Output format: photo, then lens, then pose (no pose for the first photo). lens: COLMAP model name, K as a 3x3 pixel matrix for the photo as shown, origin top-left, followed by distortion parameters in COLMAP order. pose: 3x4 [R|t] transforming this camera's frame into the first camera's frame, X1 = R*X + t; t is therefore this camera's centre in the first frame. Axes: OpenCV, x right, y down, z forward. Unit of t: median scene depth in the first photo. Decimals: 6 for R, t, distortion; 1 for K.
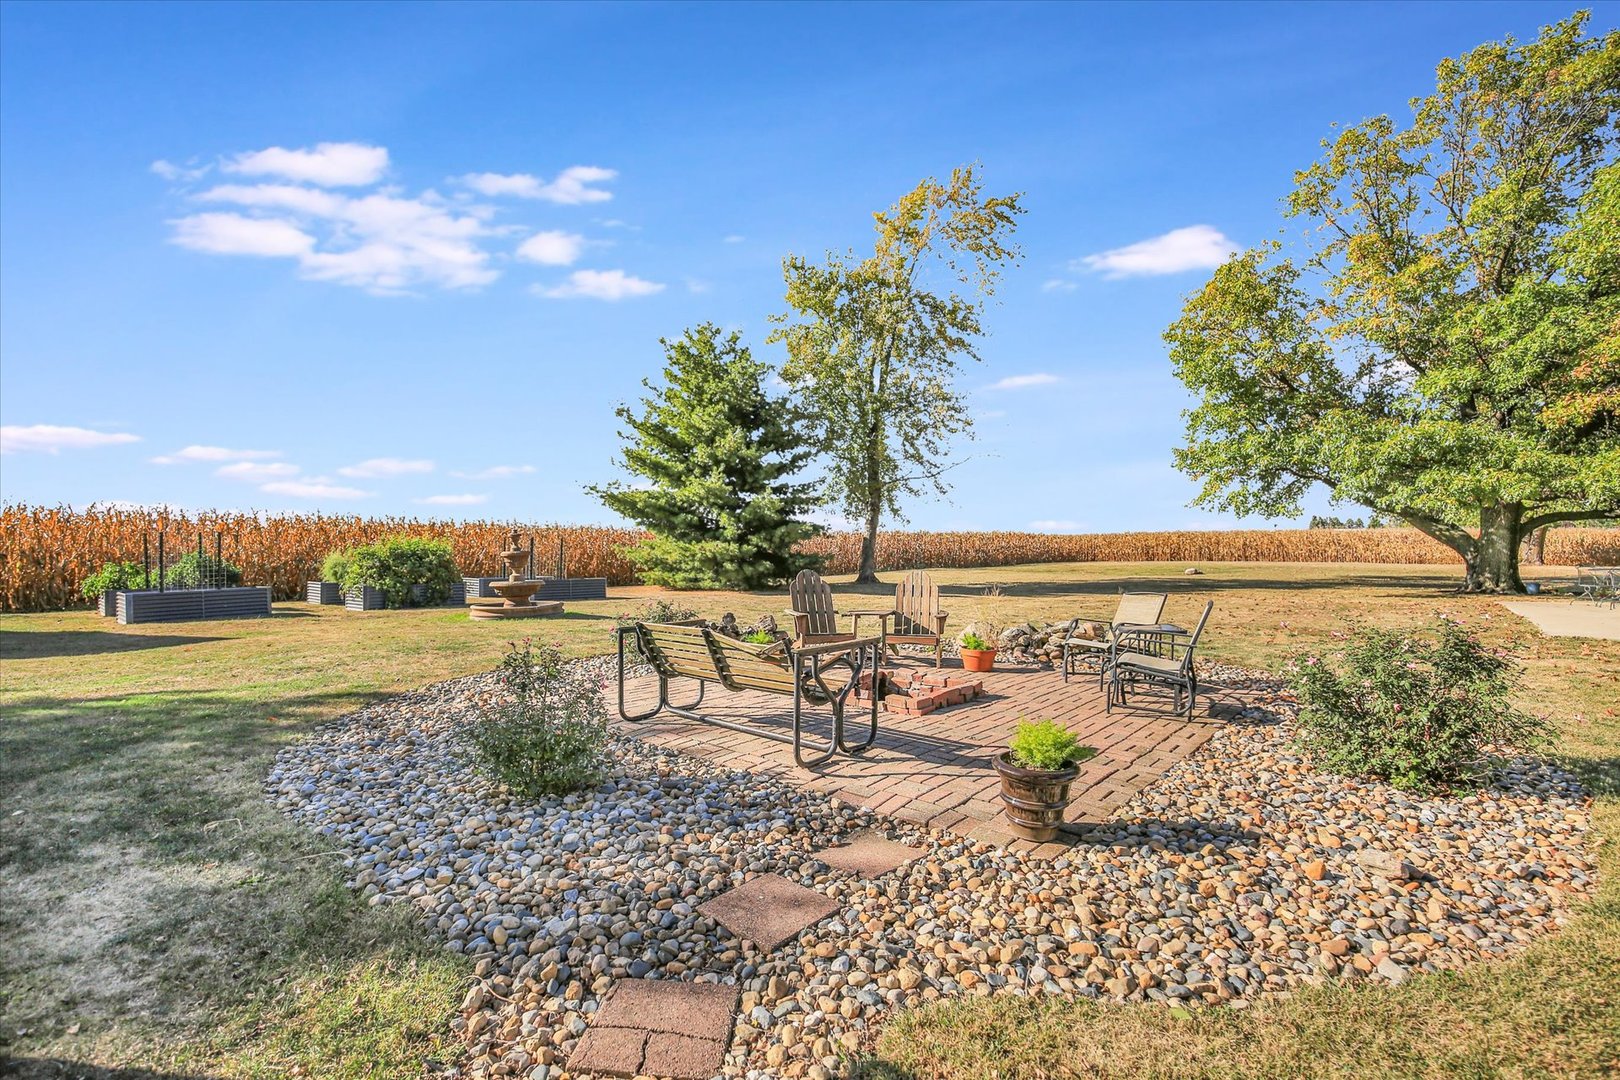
lens RADIAL K [[749.4, 0, 813.4], [0, 749.4, 550.0], [0, 0, 1]] dist [-0.038649, 0.001306]
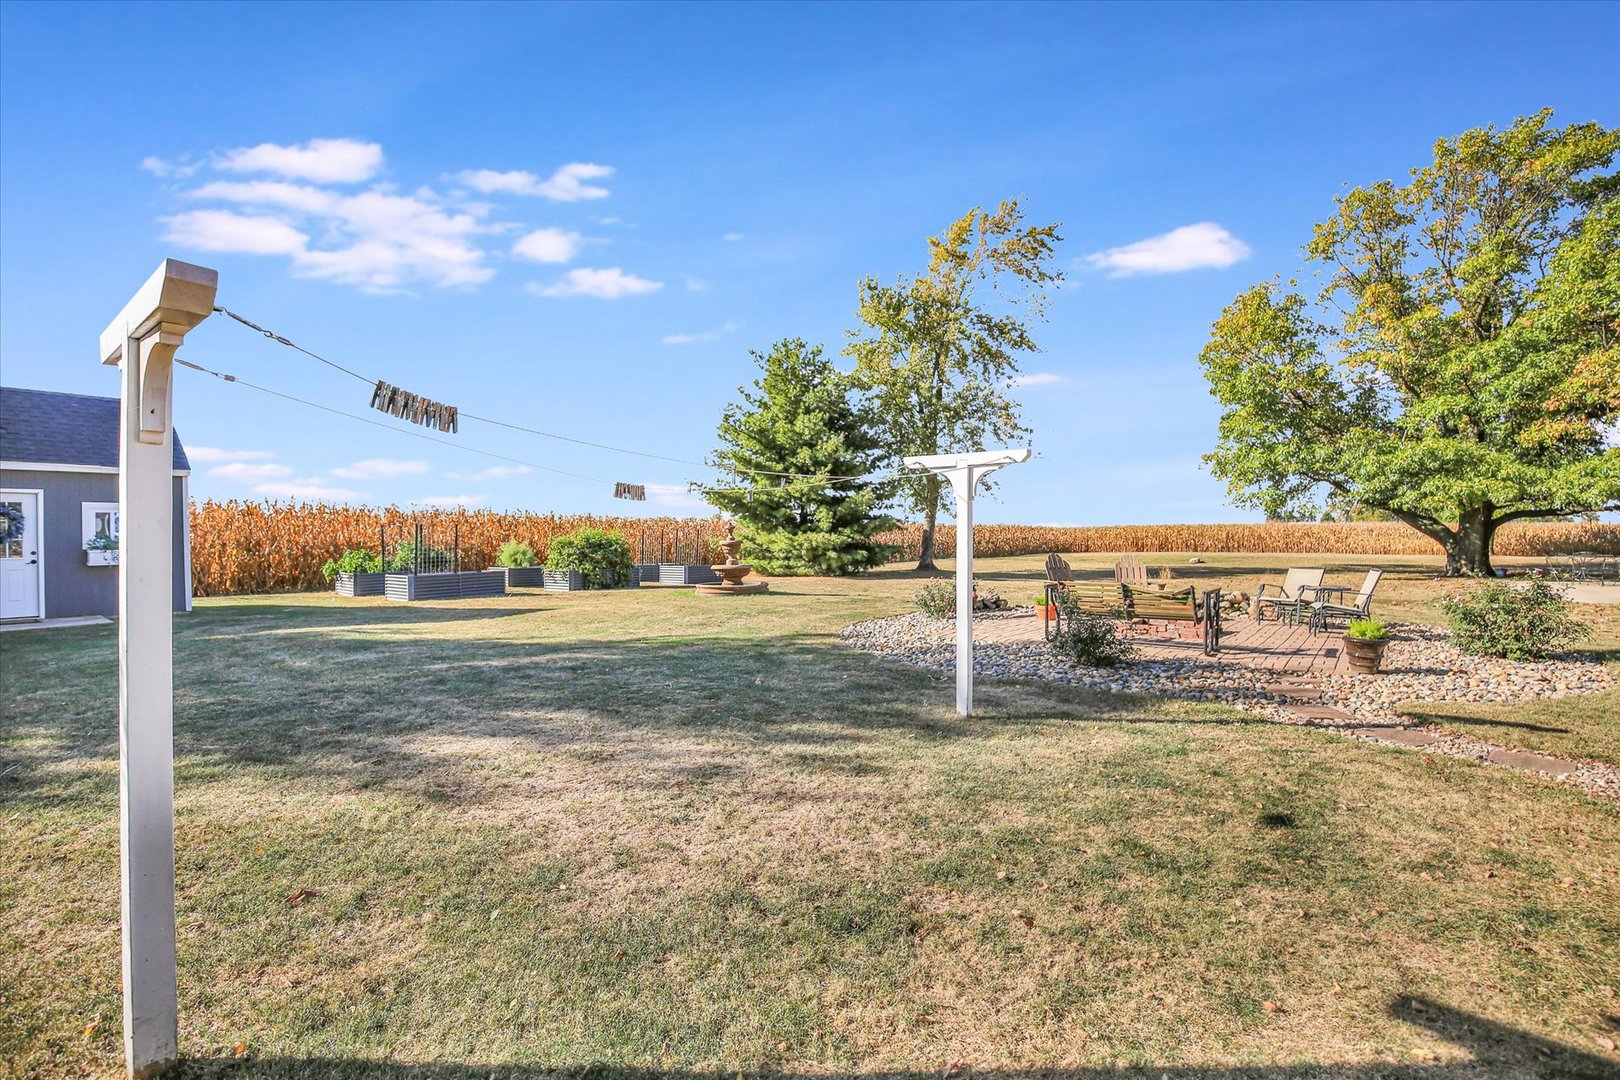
lens RADIAL K [[749.4, 0, 814.6], [0, 749.4, 549.8], [0, 0, 1]] dist [-0.038649, 0.001306]
pose [[0.998760, 0.000486, 0.049777, -0.186083], [-0.000998, 0.999947, 0.010274, 0.002682], [-0.049770, -0.010311, 0.998707, -0.137302]]
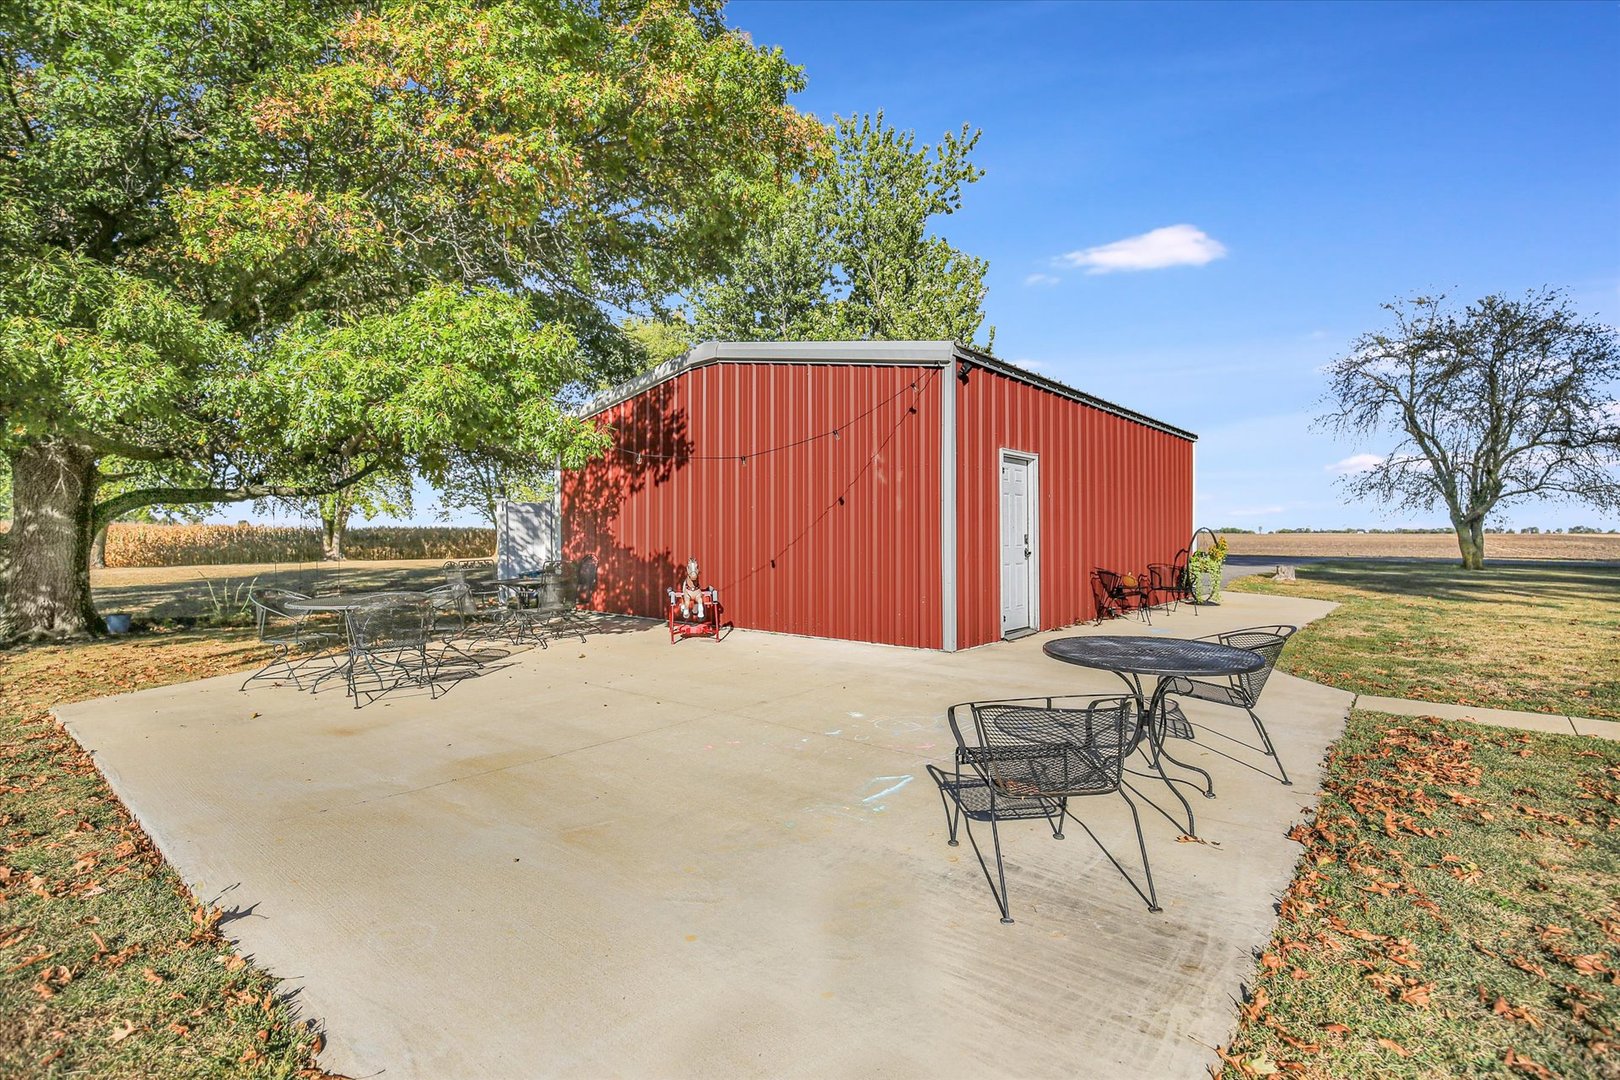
lens RADIAL K [[749.4, 0, 809.5], [0, 749.4, 528.2], [0, 0, 1]] dist [-0.038649, 0.001306]
pose [[-0.005418, -0.006507, 0.999964, 0.362228], [0.033064, 0.999431, 0.006682, -0.004700], [-0.999439, 0.033099, -0.005200, 0.388869]]
